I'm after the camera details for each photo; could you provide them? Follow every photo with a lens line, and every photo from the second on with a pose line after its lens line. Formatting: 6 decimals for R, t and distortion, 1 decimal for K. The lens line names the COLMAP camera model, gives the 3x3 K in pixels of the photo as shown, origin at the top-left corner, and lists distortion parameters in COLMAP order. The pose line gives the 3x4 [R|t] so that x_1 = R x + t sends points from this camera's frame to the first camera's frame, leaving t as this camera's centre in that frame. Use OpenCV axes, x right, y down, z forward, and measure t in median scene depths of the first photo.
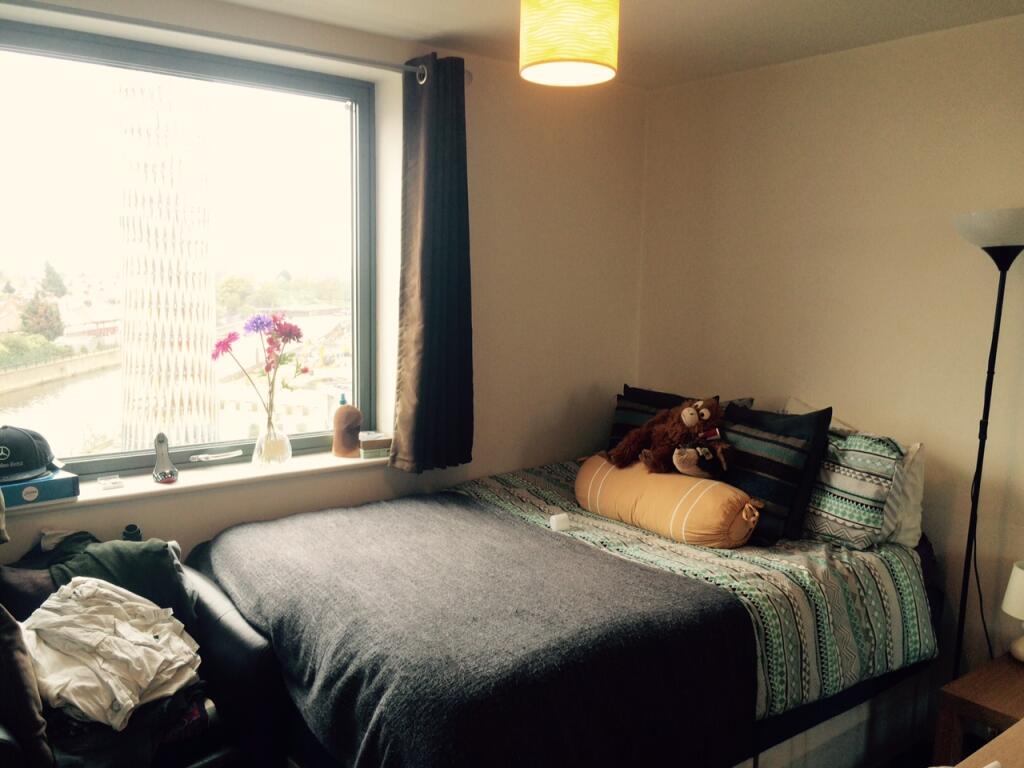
lens RADIAL K [[878.5, 0, 512.2], [0, 878.5, 385.8], [0, 0, 1]] dist [0.010754, 0.010399]
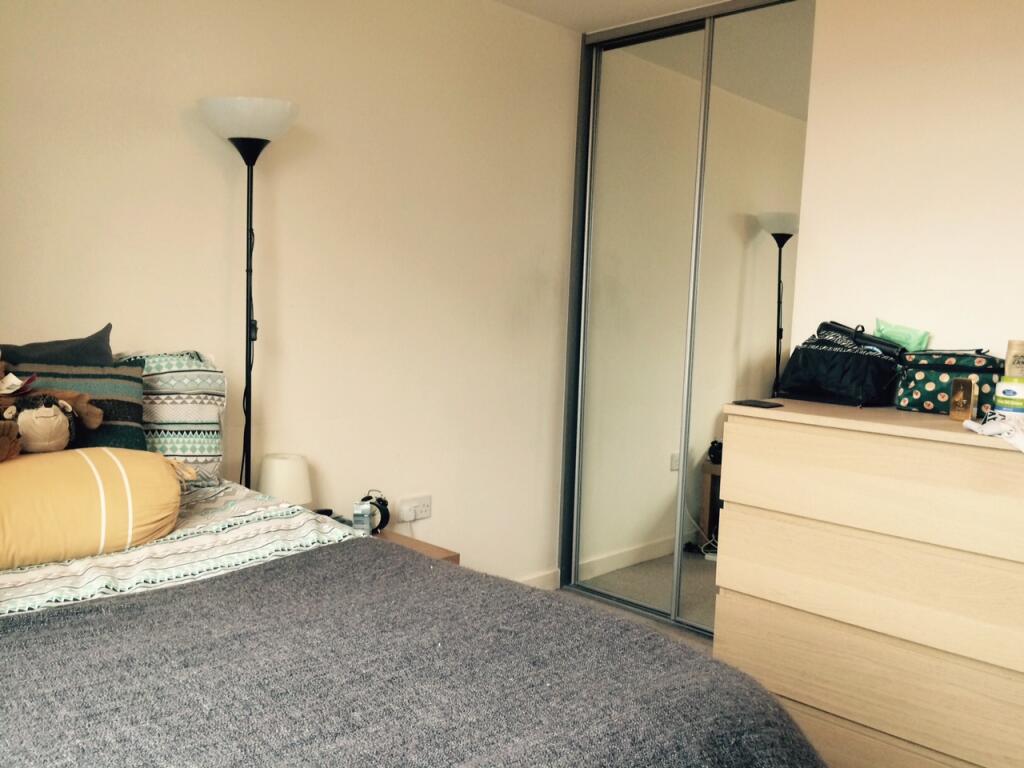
lens RADIAL K [[878.5, 0, 511.5], [0, 878.5, 383.4], [0, 0, 1]] dist [0.010754, 0.010399]
pose [[-0.130224, -0.120256, 0.984165, -0.448220], [0.083804, 0.987730, 0.131780, 0.004327], [-0.987937, 0.099638, -0.118548, 0.807399]]
